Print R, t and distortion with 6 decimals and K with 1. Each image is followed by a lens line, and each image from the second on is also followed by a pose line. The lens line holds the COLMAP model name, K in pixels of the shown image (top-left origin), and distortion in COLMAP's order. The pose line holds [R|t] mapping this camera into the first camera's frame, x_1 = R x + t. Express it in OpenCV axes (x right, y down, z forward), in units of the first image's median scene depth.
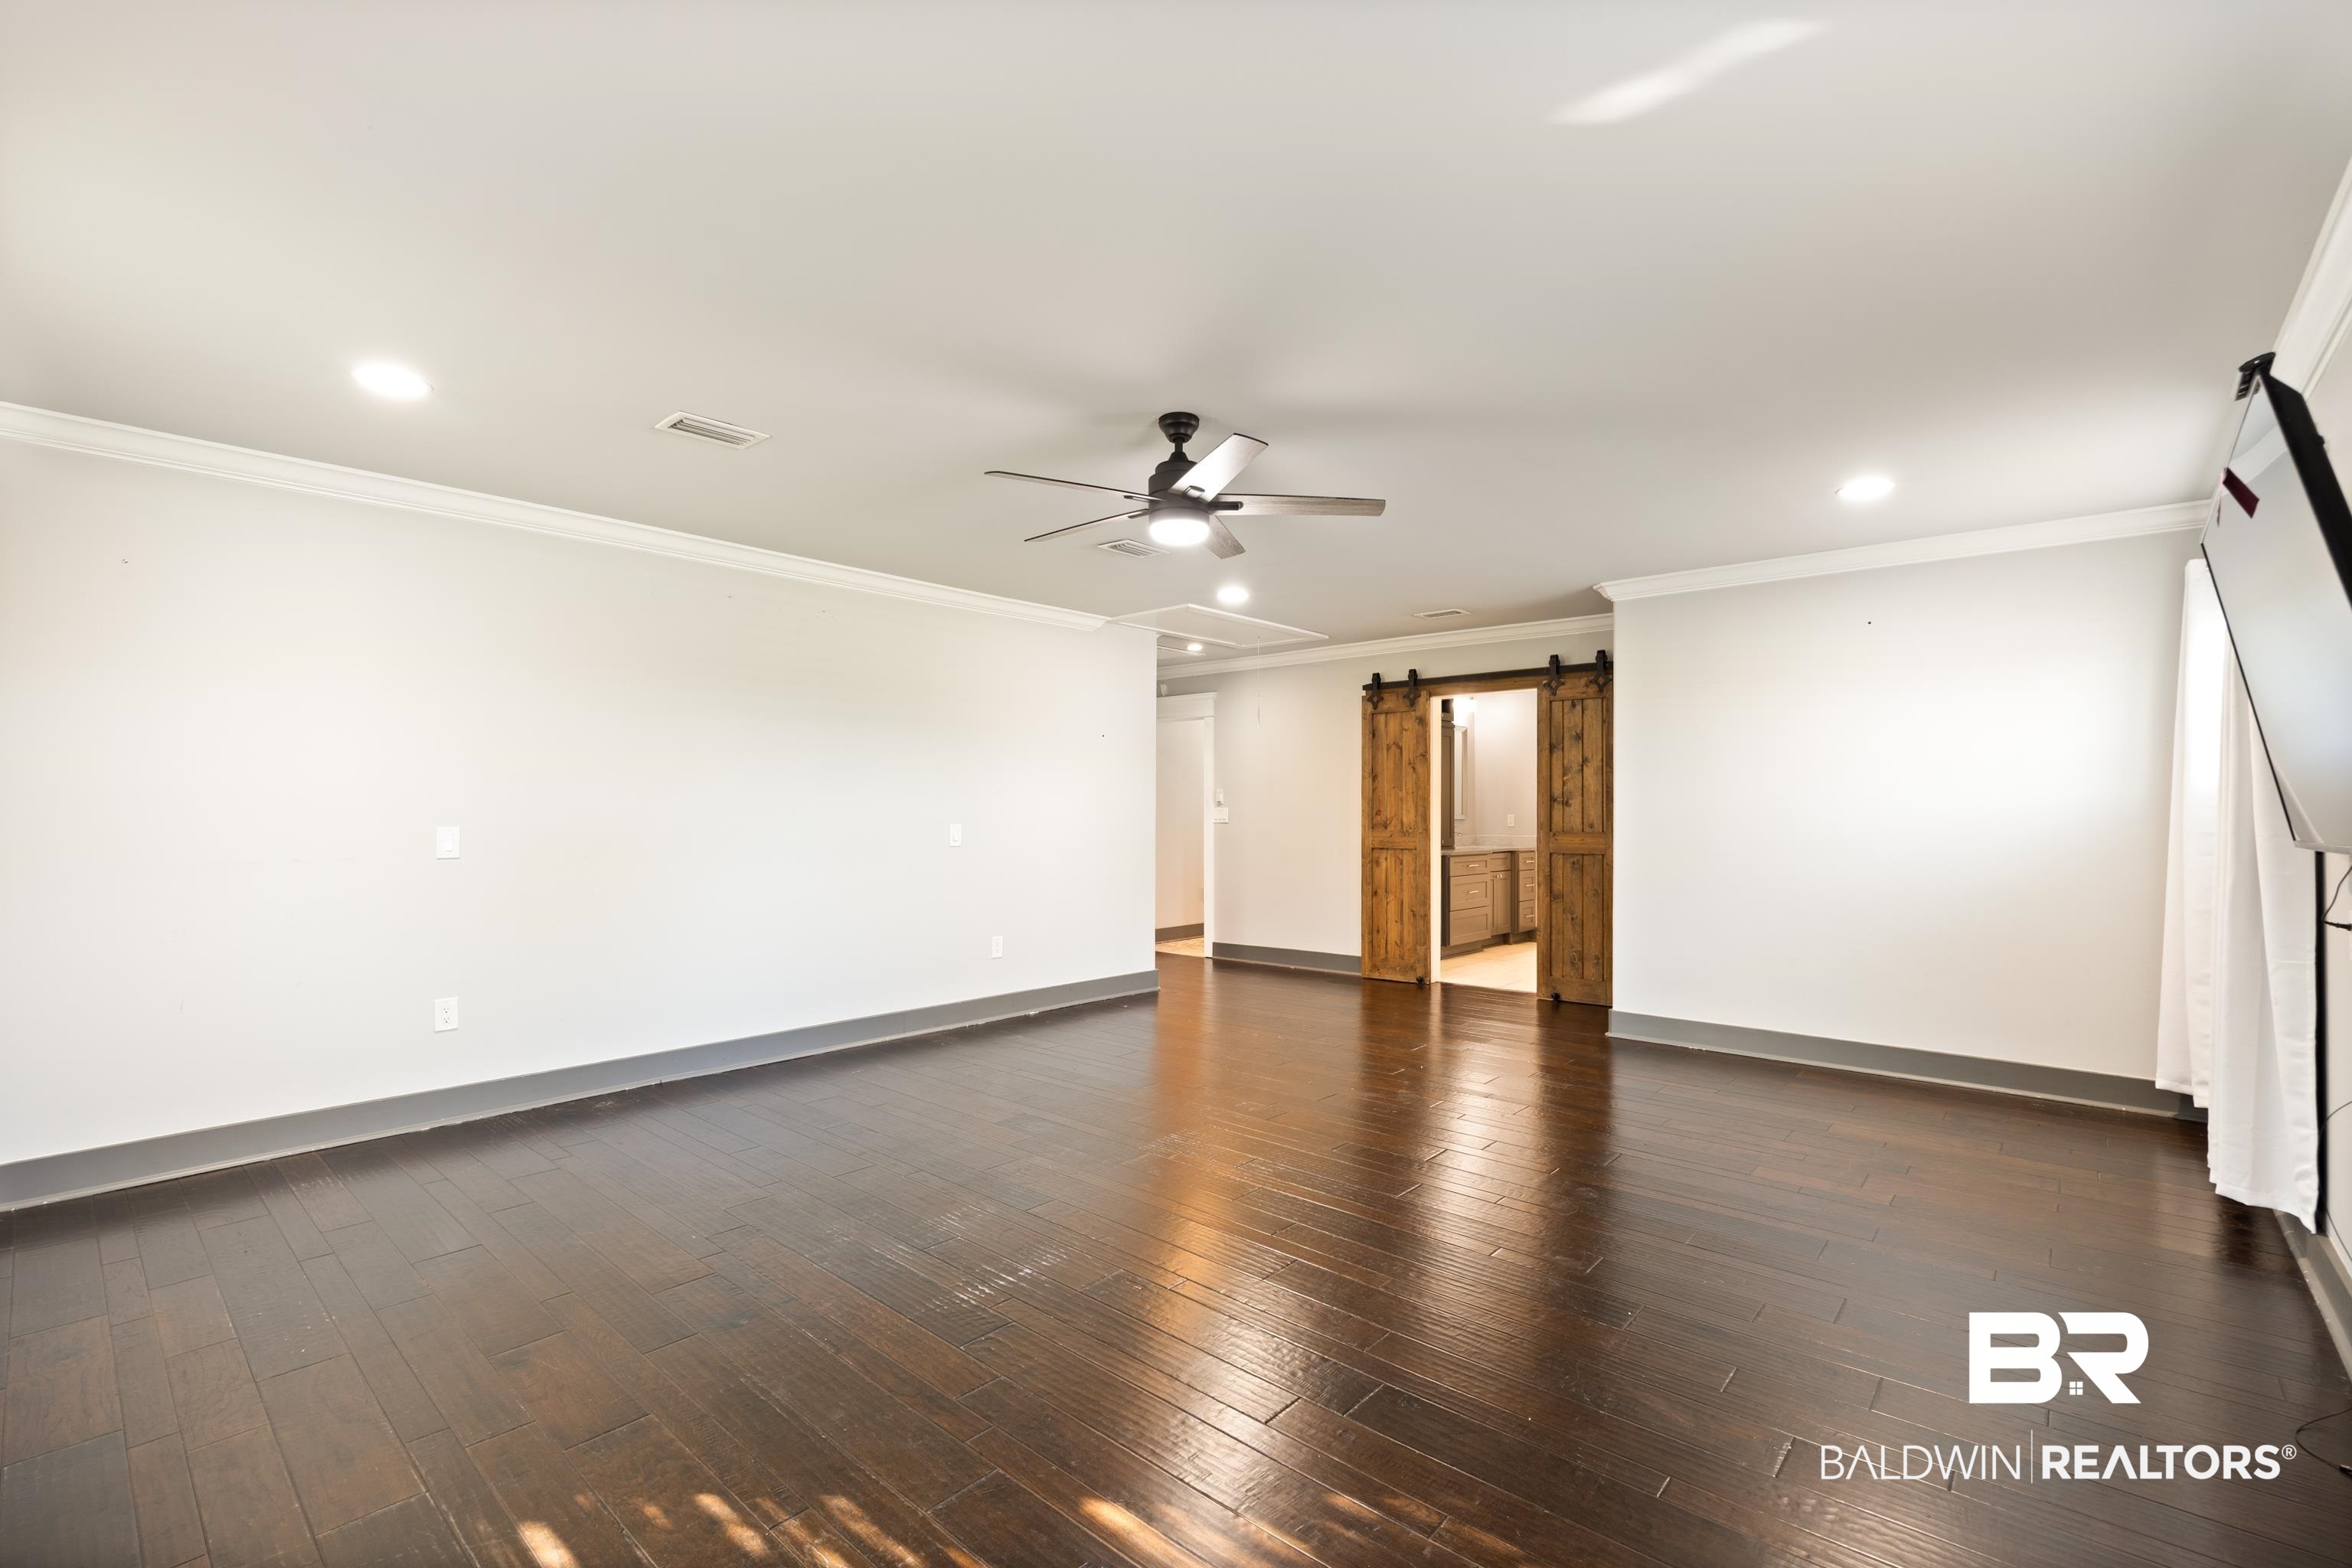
lens RADIAL K [[1039.4, 0, 1175.4], [0, 1039.4, 793.7], [0, 0, 1]] dist [-0.001554, -0.000093]
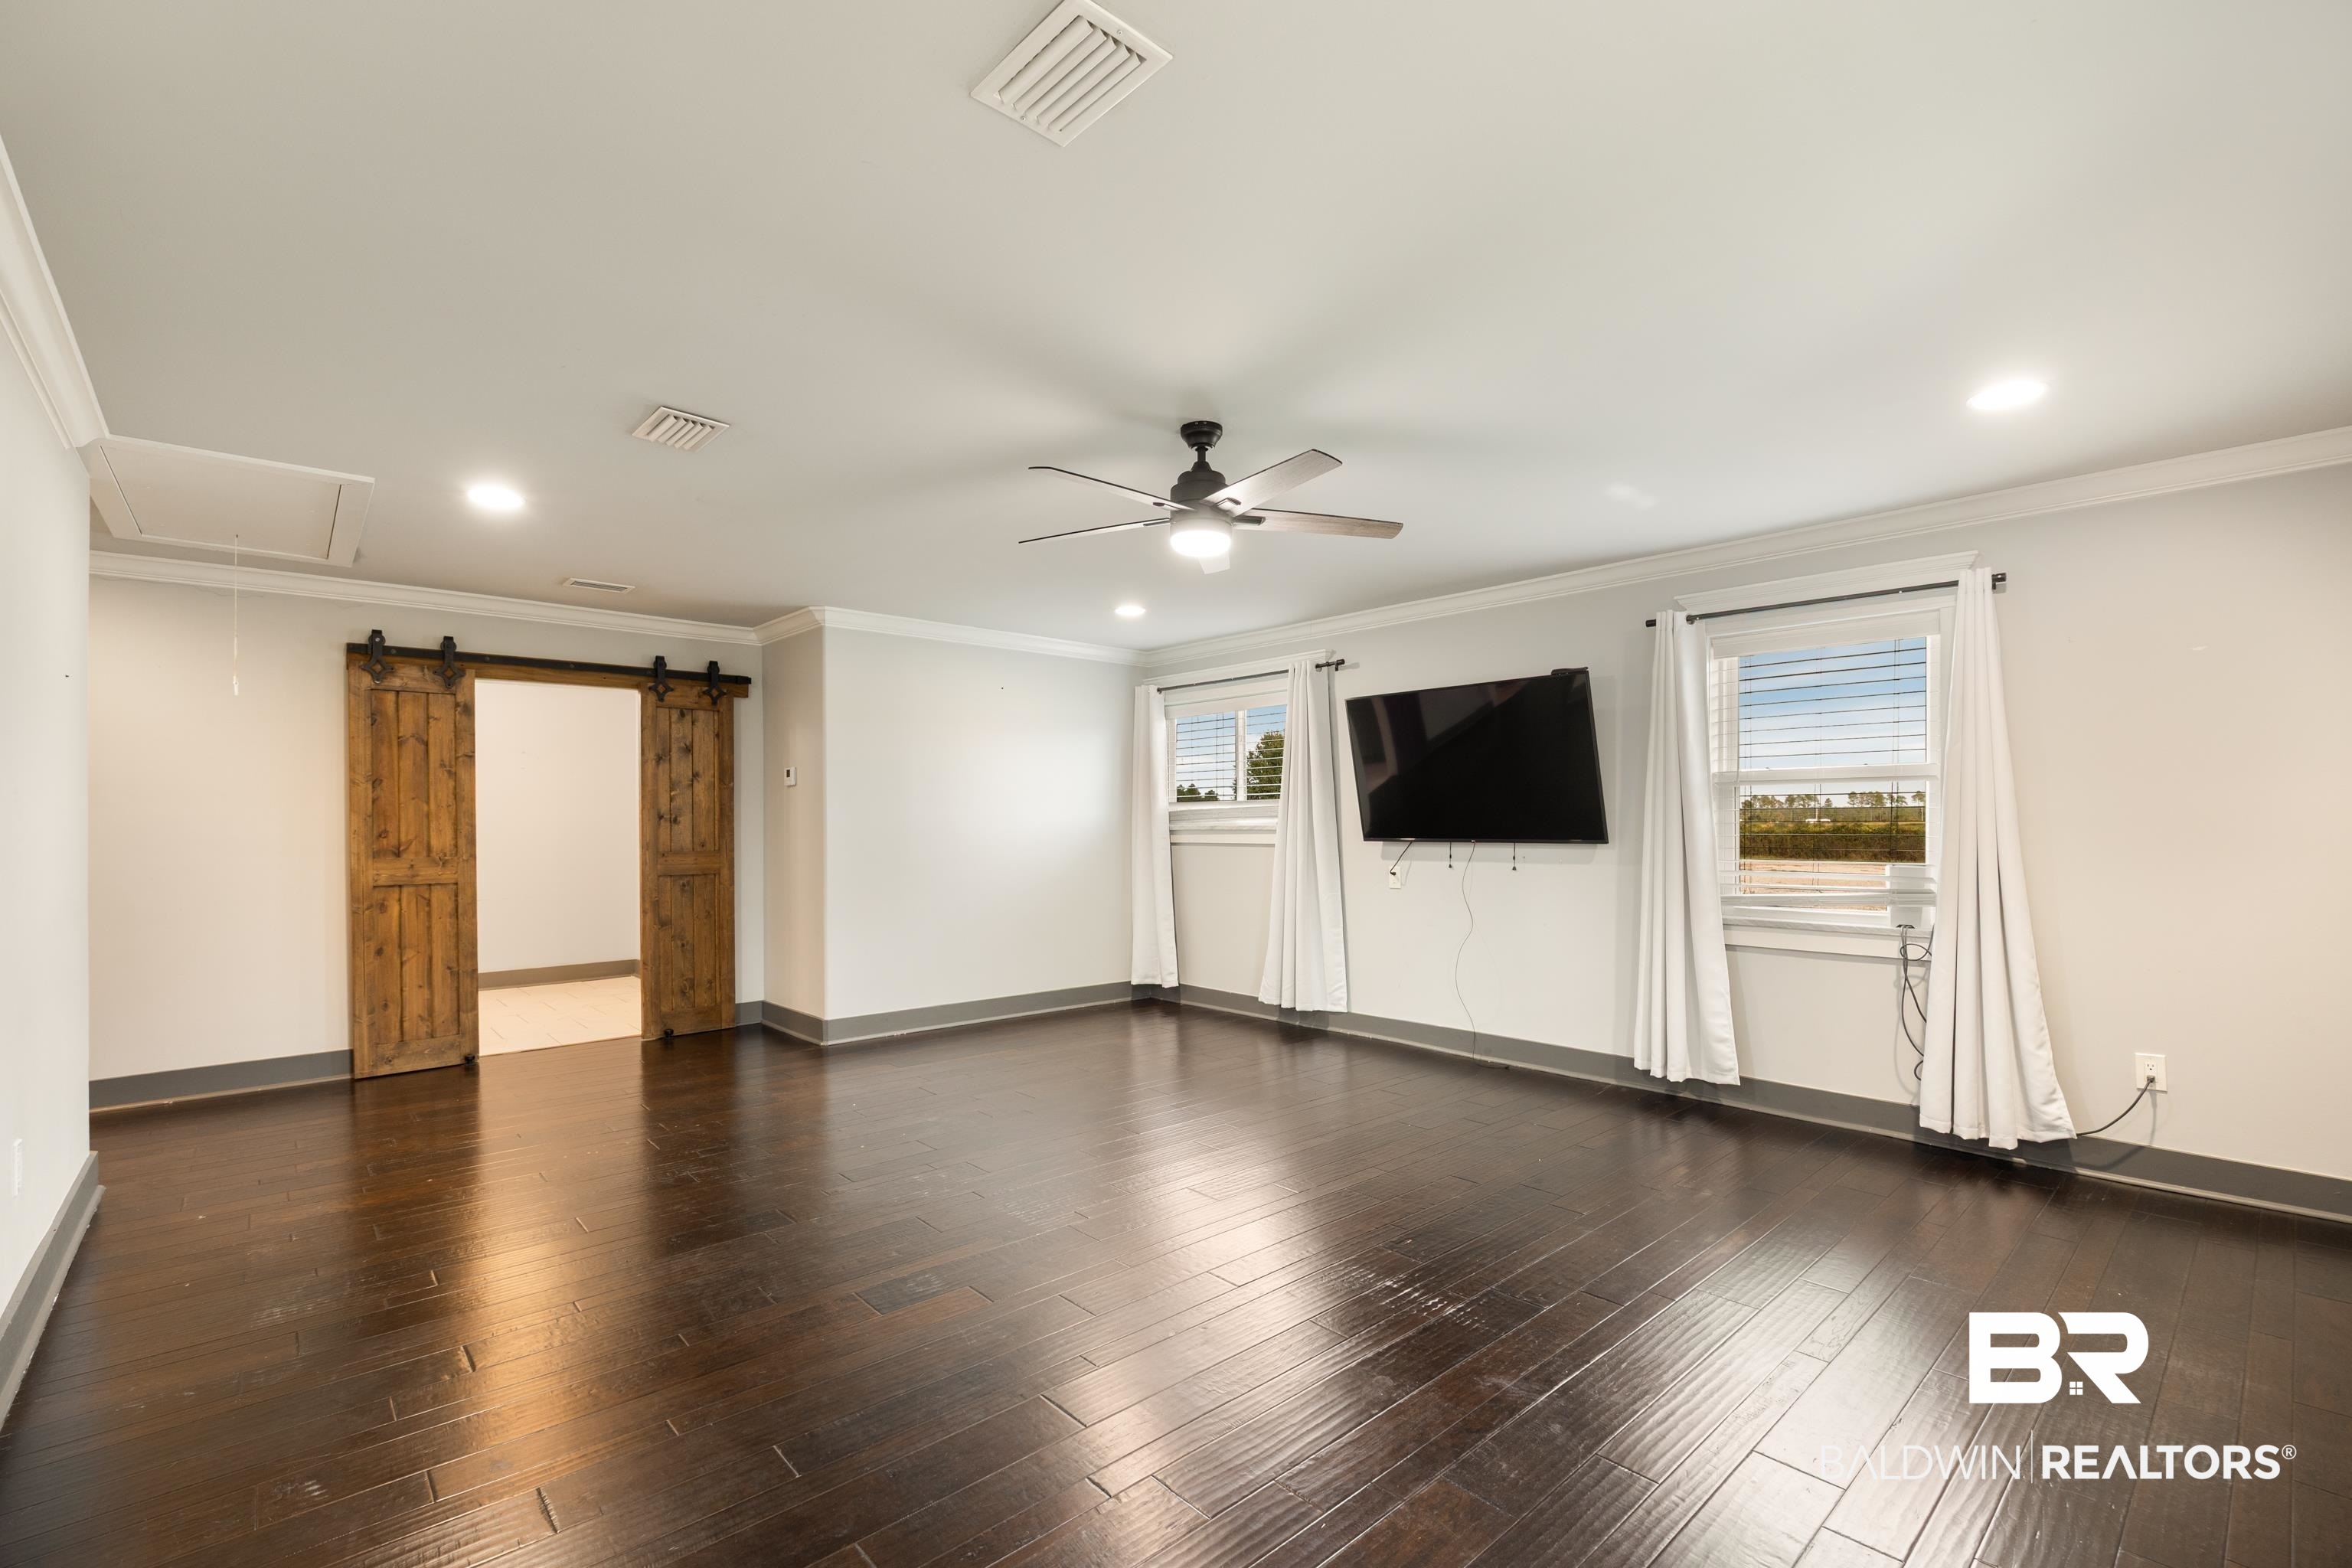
lens RADIAL K [[1039.4, 0, 1172.6], [0, 1039.4, 828.5], [0, 0, 1]] dist [-0.001554, -0.000093]
pose [[0.125124, -0.006406, 0.992120, -0.431070], [-0.008743, 0.999933, 0.007559, 0.004857], [-0.992103, -0.009619, 0.125060, 0.402394]]
